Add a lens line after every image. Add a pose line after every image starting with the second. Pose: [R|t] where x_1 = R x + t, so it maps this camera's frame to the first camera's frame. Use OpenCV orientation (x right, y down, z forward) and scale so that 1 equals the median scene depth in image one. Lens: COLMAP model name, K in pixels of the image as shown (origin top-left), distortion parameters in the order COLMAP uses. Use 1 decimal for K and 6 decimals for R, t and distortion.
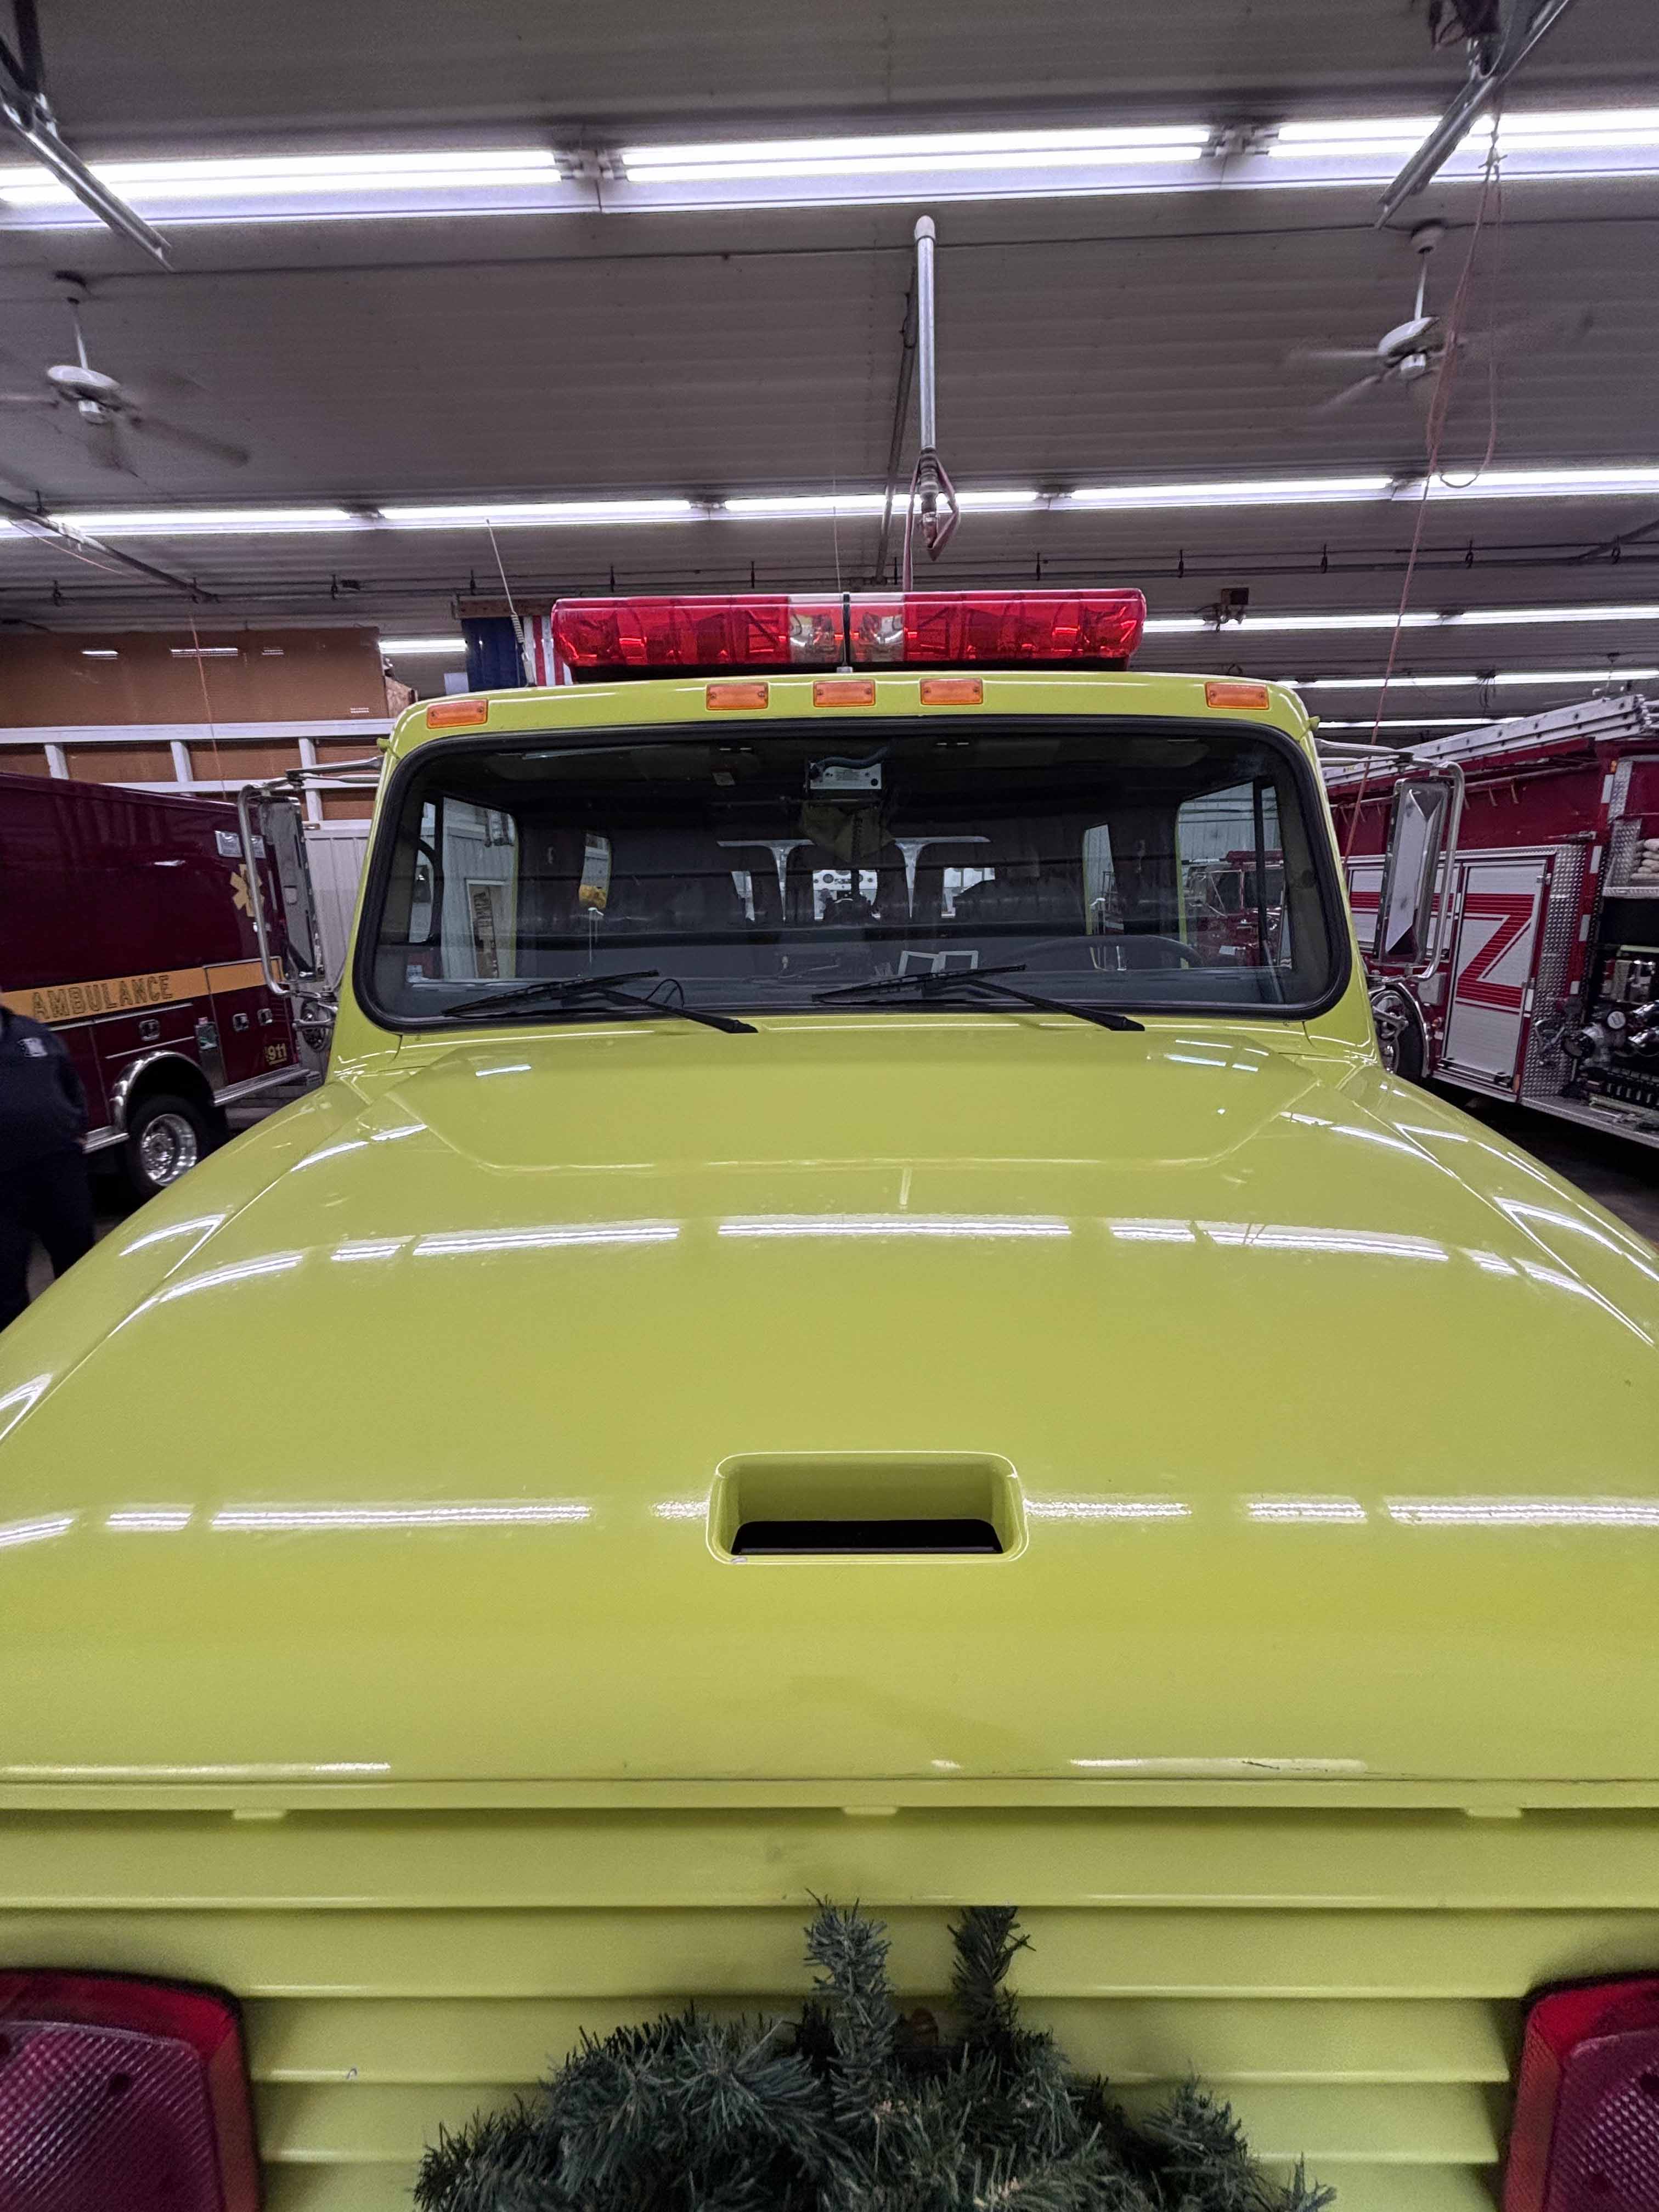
lens RADIAL K [[882.0, 0, 829.5], [0, 882.0, 1106.0], [0, 0, 1]] dist [-0.001126, -0.000270]
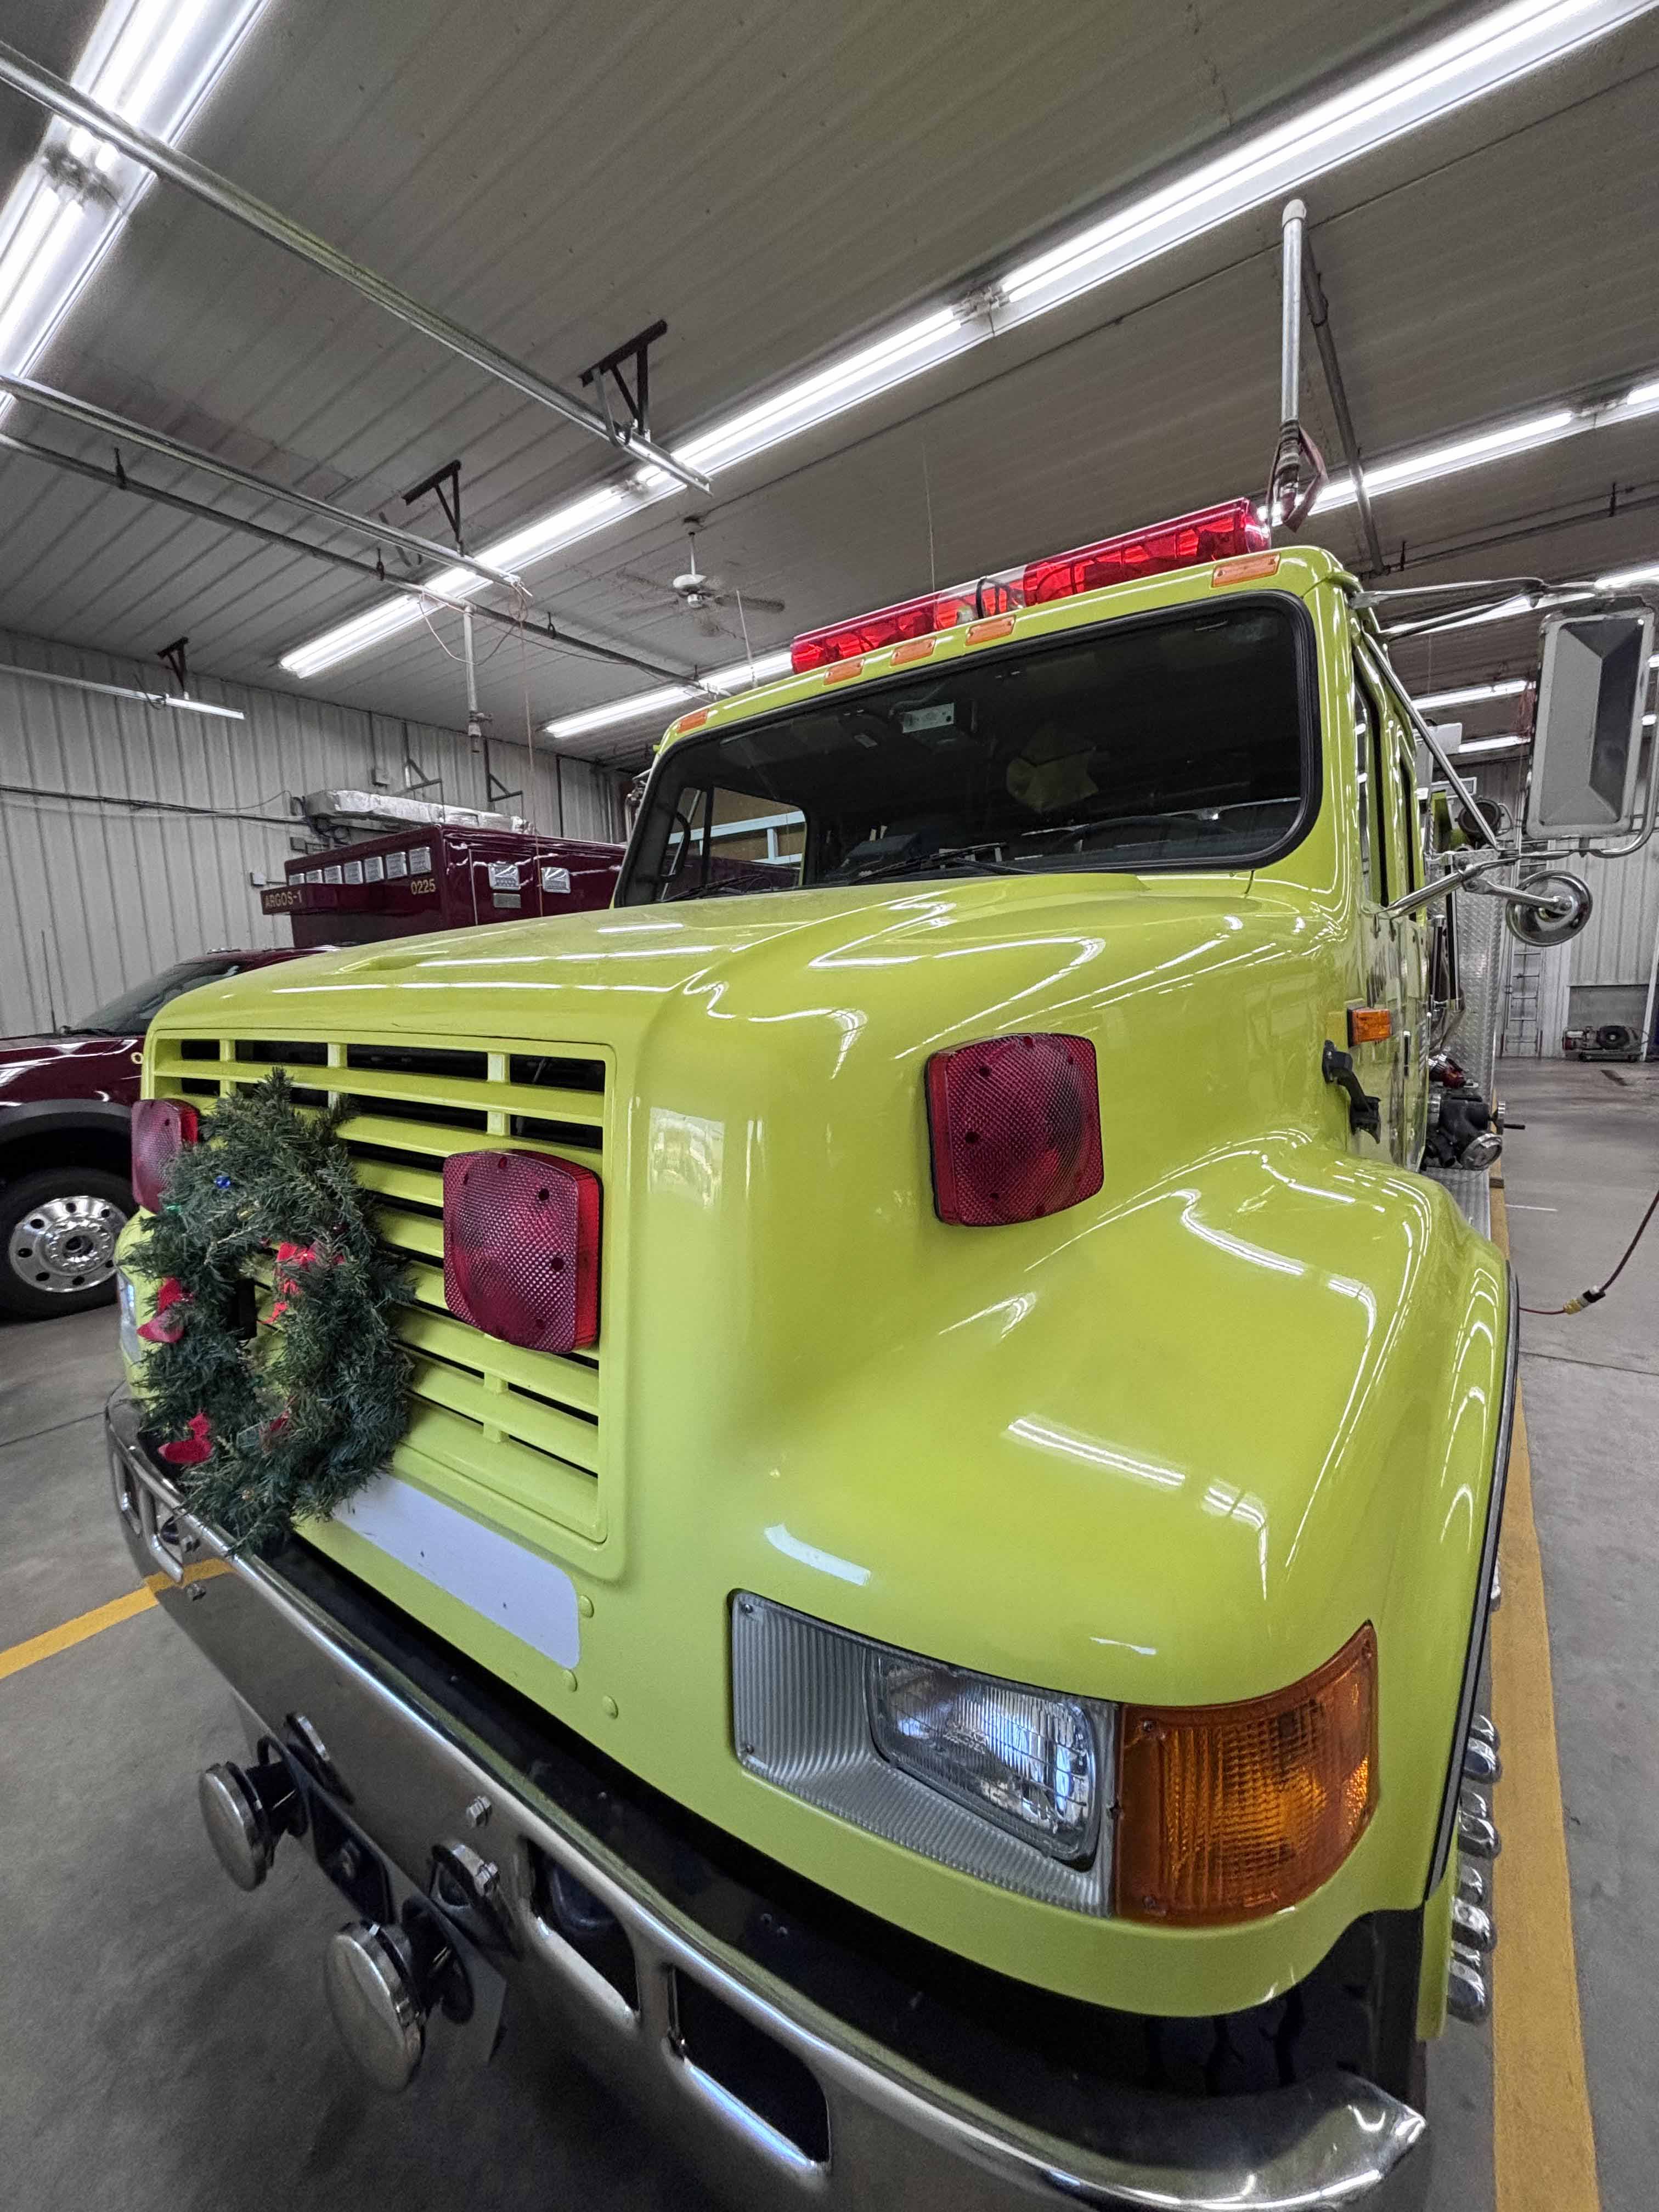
lens RADIAL K [[889.8, 0, 821.3], [0, 889.8, 1114.7], [0, 0, 1]] dist [-0.000184, -0.000014]
pose [[0.804014, 0.086408, -0.588298, 0.360467], [-0.131630, 0.990702, -0.034383, 0.128716], [0.579857, 0.105082, 0.807913, -0.023594]]
